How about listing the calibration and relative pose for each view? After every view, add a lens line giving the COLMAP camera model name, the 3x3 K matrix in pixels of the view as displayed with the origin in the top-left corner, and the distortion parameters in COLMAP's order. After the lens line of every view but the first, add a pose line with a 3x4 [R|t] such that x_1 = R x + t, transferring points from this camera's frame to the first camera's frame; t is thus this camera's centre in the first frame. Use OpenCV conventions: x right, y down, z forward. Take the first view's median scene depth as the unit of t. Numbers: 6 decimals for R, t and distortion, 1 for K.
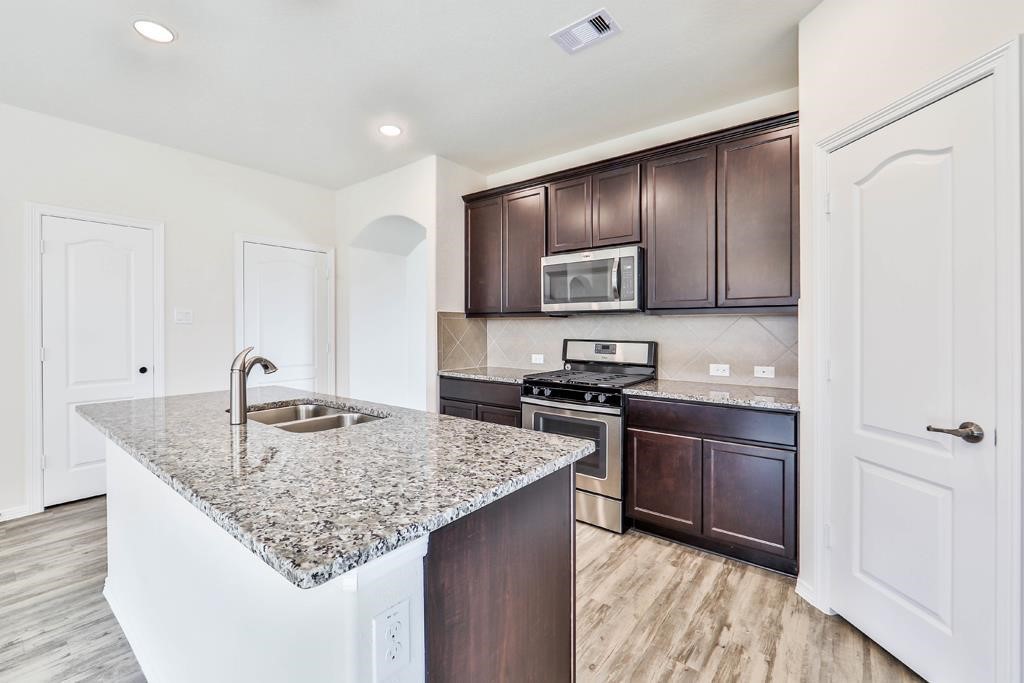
lens RADIAL K [[435.9, 0, 504.9], [0, 435.9, 321.9], [0, 0, 1]] dist [-0.010085, 0.001567]
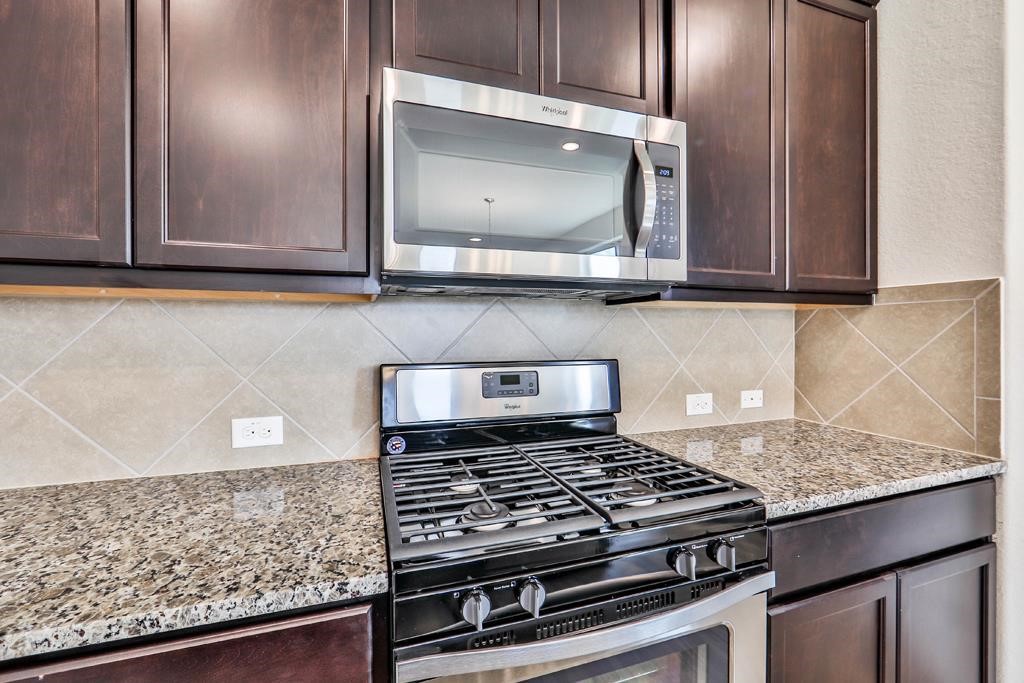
lens RADIAL K [[435.9, 0, 513.5], [0, 435.9, 326.5], [0, 0, 1]] dist [-0.010085, 0.001567]
pose [[0.539735, 0.006243, 0.841812, -0.110236], [-0.007042, 0.999971, -0.002901, 0.013025], [-0.841805, -0.004362, 0.539764, 0.875990]]
